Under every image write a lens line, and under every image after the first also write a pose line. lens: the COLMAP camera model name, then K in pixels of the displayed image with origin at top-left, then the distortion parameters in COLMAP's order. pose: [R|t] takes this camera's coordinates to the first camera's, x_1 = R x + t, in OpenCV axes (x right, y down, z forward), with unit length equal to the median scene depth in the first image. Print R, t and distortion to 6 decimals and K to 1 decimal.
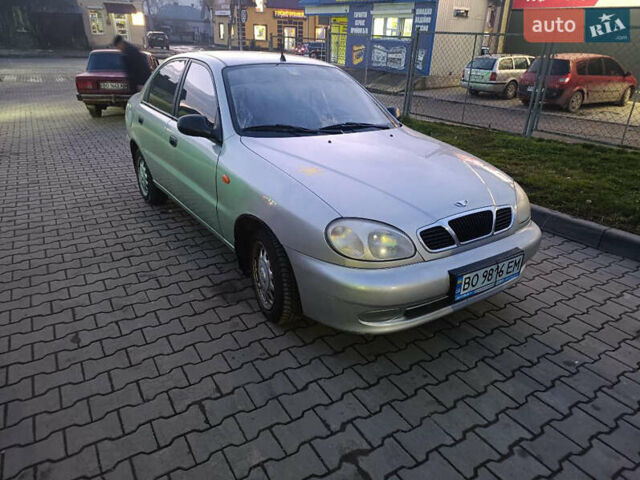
lens RADIAL K [[434.9, 0, 320.0], [0, 434.9, 240.0], [0, 0, 1]] dist [0.005806, -0.009872]
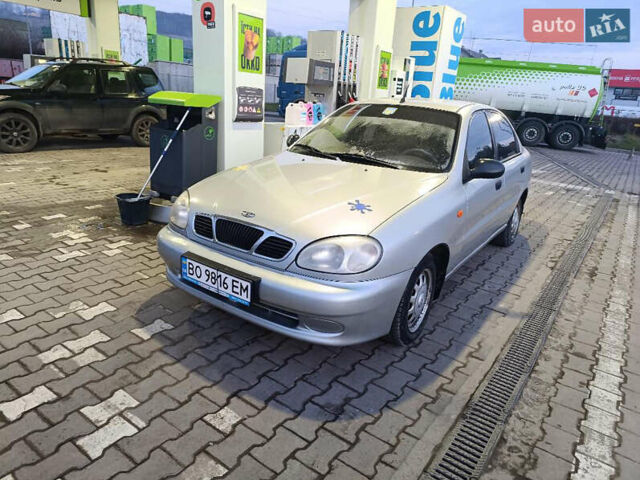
lens RADIAL K [[432.8, 0, 322.0], [0, 432.8, 233.8], [0, 0, 1]] dist [0.007303, -0.002796]
pose [[0.364533, 0.276186, -0.889290, 1.348755], [-0.411638, 0.904421, 0.112149, -0.233924], [0.835266, 0.325184, 0.443380, 0.706996]]
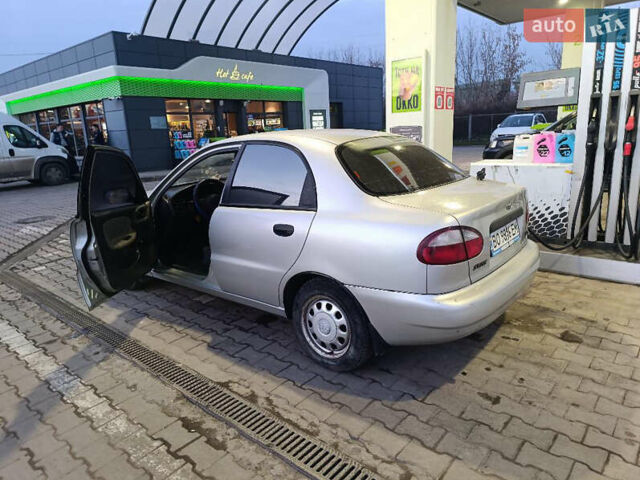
lens RADIAL K [[432.8, 0, 322.0], [0, 432.8, 233.8], [0, 0, 1]] dist [0.007303, -0.002796]
pose [[-0.953823, 0.081134, -0.289204, 0.141853], [-0.100953, 0.820227, 0.563060, -1.308657], [0.282896, 0.566255, -0.774161, 3.154063]]
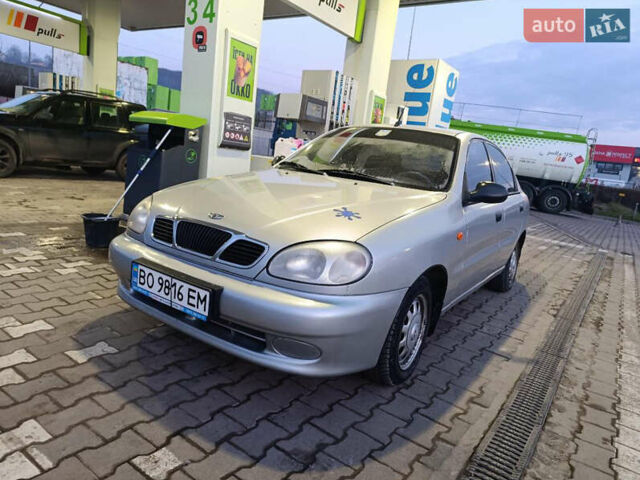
lens RADIAL K [[434.9, 0, 320.0], [0, 434.9, 240.0], [0, 0, 1]] dist [0.005806, -0.009872]
pose [[0.374126, 0.189028, -0.907909, 1.242914], [-0.457128, 0.889395, -0.003198, -0.136652], [0.806885, 0.416227, 0.419156, 0.825097]]
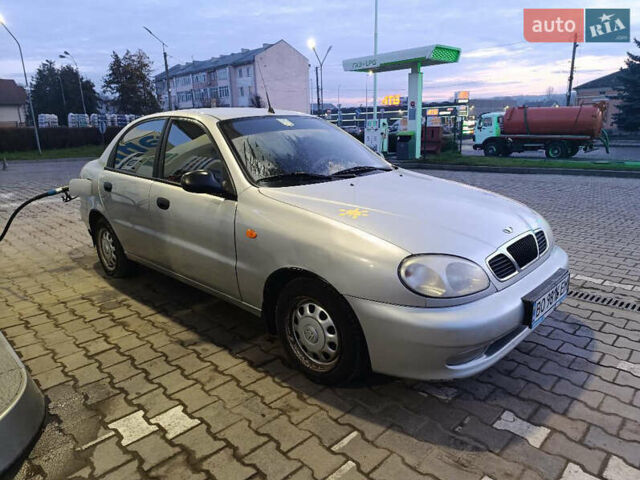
lens RADIAL K [[434.9, 0, 320.0], [0, 434.9, 240.0], [0, 0, 1]] dist [0.005806, -0.009872]
pose [[0.977315, -0.107608, 0.182419, -0.278458], [0.131596, 0.983400, -0.124925, 0.005968], [-0.165948, 0.146097, 0.975252, 0.106808]]
